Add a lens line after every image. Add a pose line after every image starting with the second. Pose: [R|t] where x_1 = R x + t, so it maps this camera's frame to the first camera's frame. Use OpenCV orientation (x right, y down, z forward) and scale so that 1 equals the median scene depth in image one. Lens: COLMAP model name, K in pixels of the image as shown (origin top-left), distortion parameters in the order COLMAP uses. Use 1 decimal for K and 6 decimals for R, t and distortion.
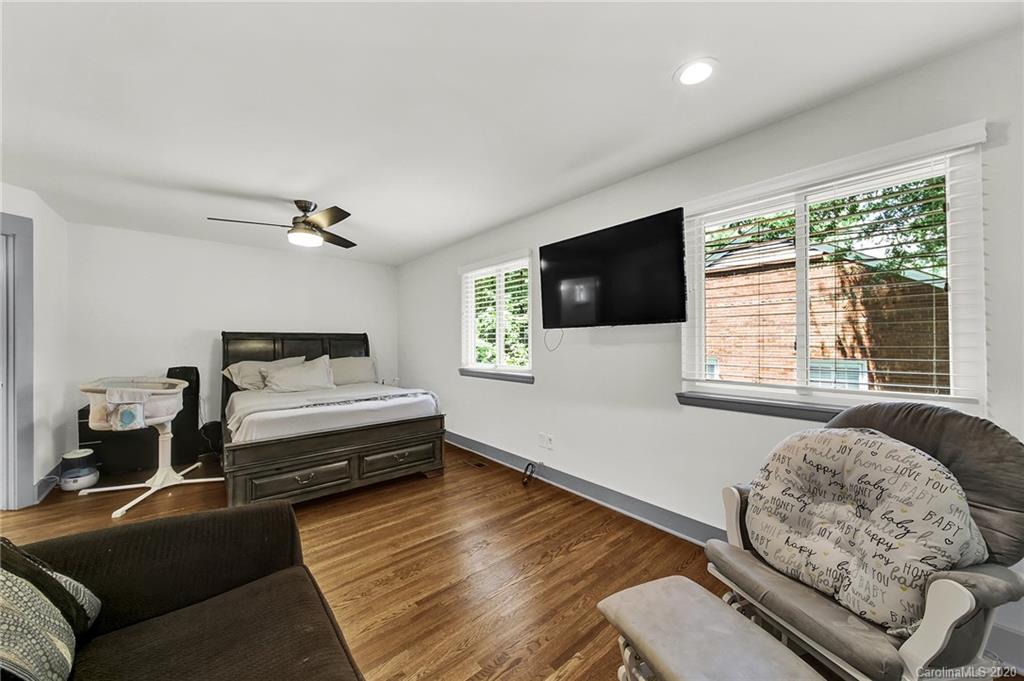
lens RADIAL K [[363.9, 0, 509.6], [0, 363.9, 331.4], [0, 0, 1]] dist [-0.001026, -0.000015]
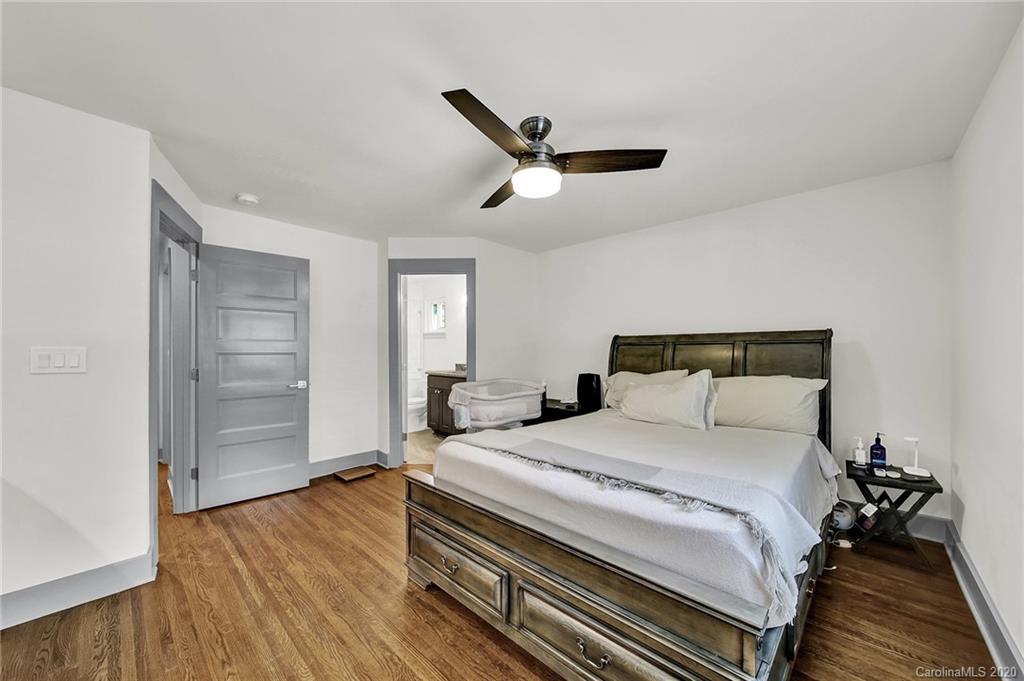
lens RADIAL K [[365.2, 0, 512.6], [0, 365.2, 339.4], [0, 0, 1]] dist [-0.002868, -0.000167]
pose [[0.113246, -0.024870, -0.993256, 0.064111], [0.032087, 0.999257, -0.021361, 0.024562], [0.993049, -0.029451, 0.113960, 0.807188]]
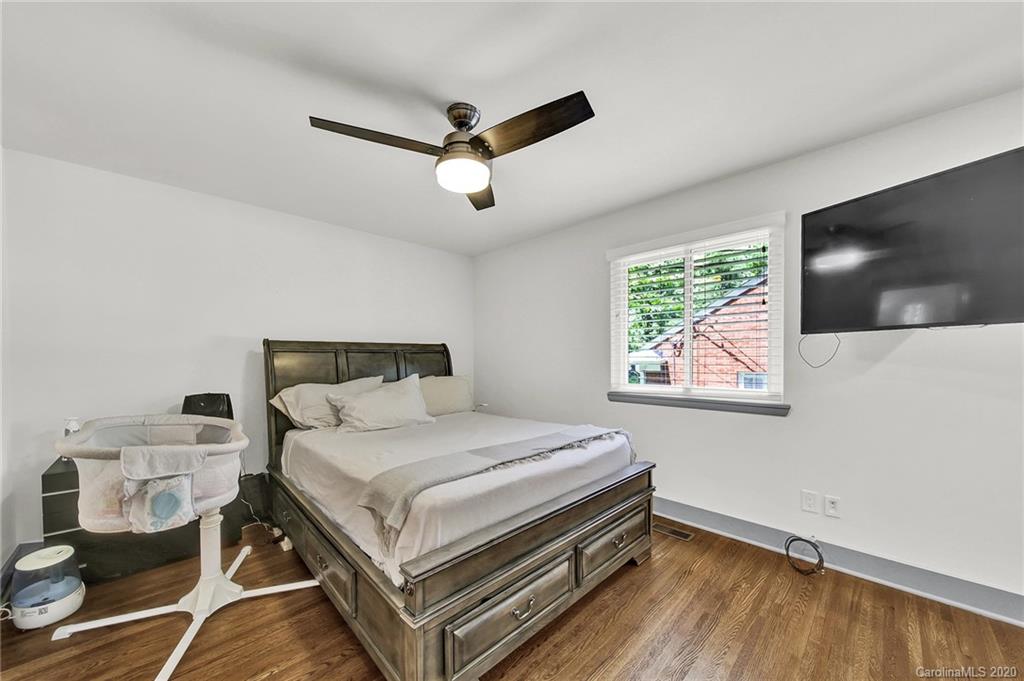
lens RADIAL K [[373.3, 0, 517.0], [0, 373.3, 355.4], [0, 0, 1]] dist [-0.002347, -0.000128]
pose [[0.997190, -0.001663, 0.074893, -0.473178], [-0.000135, 0.999712, 0.023997, 0.016669], [-0.074912, -0.023939, 0.996903, 0.359835]]
